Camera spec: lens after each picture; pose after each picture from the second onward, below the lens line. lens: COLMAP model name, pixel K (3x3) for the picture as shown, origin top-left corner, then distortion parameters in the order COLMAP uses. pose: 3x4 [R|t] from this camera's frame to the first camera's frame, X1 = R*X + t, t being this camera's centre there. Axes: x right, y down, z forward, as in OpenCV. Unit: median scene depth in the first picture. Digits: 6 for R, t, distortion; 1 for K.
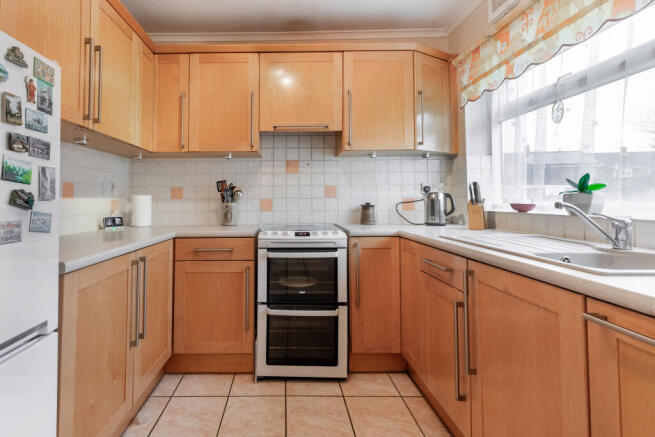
lens RADIAL K [[300.6, 0, 327.0], [0, 300.6, 190.4], [0, 0, 1]] dist [0.001579, -0.000308]
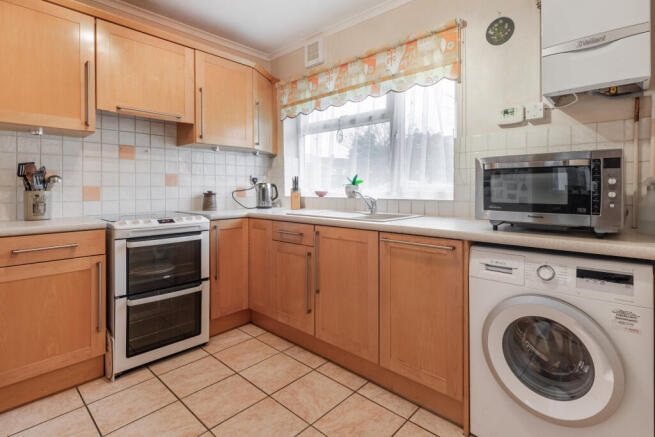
lens RADIAL K [[300.6, 0, 327.0], [0, 300.6, 190.4], [0, 0, 1]] dist [0.001579, -0.000308]
pose [[0.697459, 0.000779, 0.716624, -0.429885], [-0.027121, 0.999312, 0.025310, -0.001341], [-0.716112, -0.037089, 0.697000, -0.111060]]
